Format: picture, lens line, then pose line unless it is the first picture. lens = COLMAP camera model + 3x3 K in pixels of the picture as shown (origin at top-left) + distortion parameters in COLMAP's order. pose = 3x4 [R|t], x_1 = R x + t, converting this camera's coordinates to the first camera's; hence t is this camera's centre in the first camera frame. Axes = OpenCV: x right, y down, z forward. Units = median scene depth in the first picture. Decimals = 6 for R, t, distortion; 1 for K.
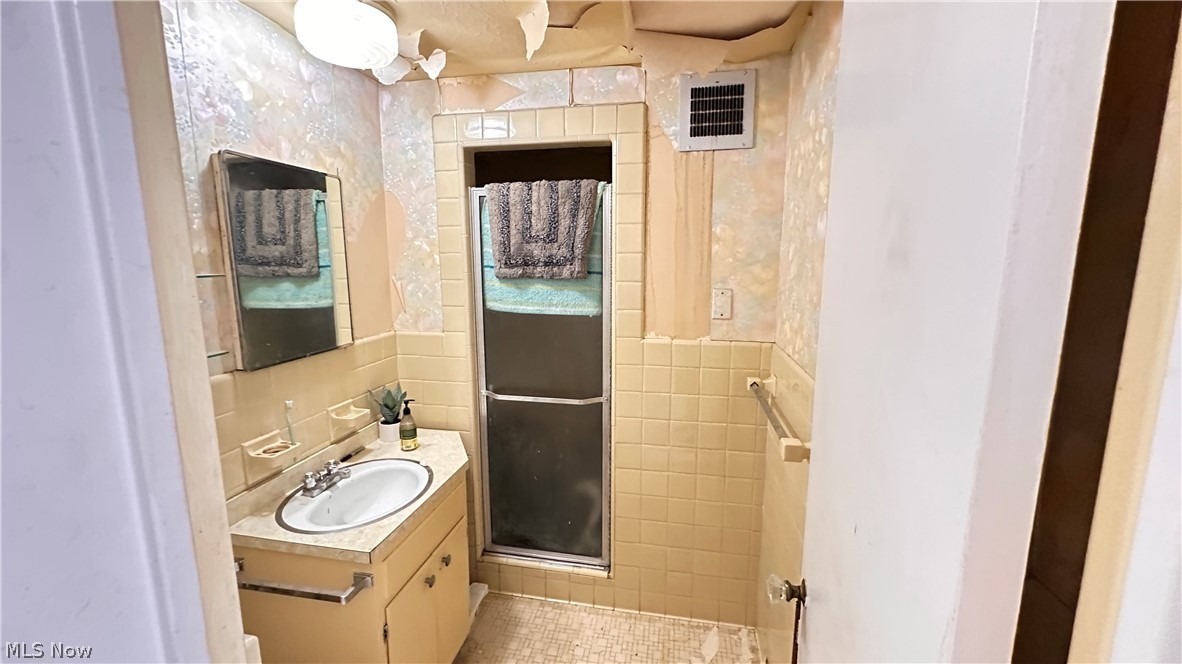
lens RADIAL K [[473.9, 0, 591.5], [0, 473.9, 332.2], [0, 0, 1]] dist [-0.001680, -0.000052]
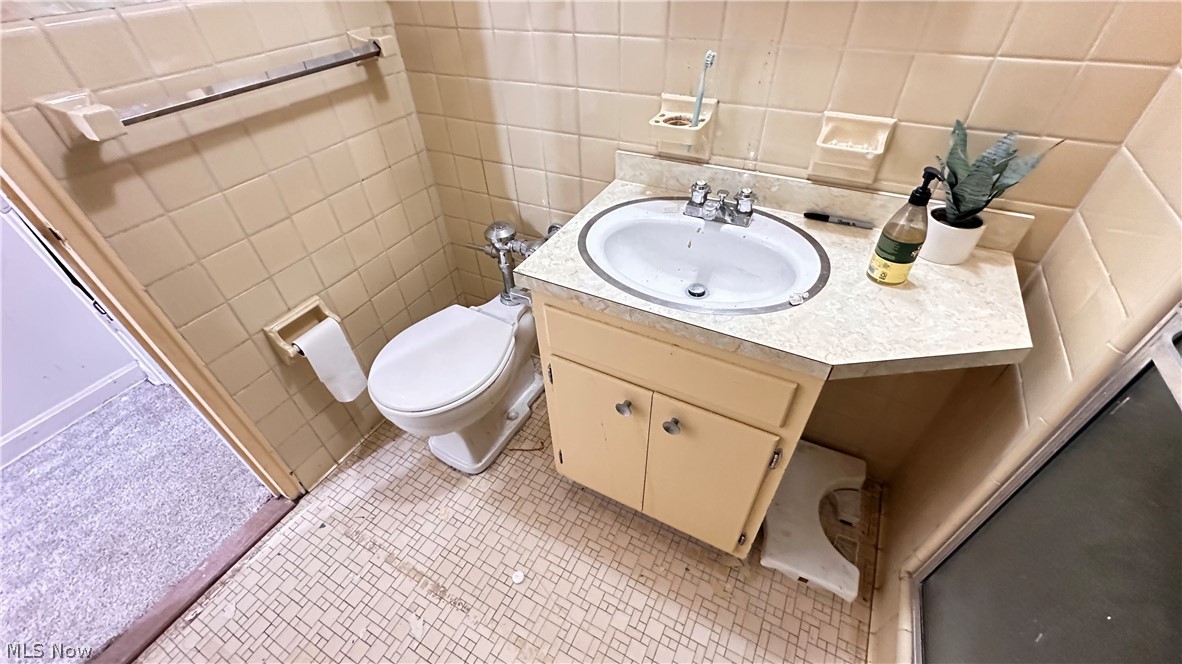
lens RADIAL K [[473.9, 0, 593.6], [0, 473.9, 332.1], [0, 0, 1]] dist [-0.001680, -0.000052]
pose [[-0.288219, 0.643233, -0.709353, 0.072668], [-0.117242, 0.711510, 0.692826, -0.004512], [0.950360, 0.282852, -0.129657, 0.948368]]
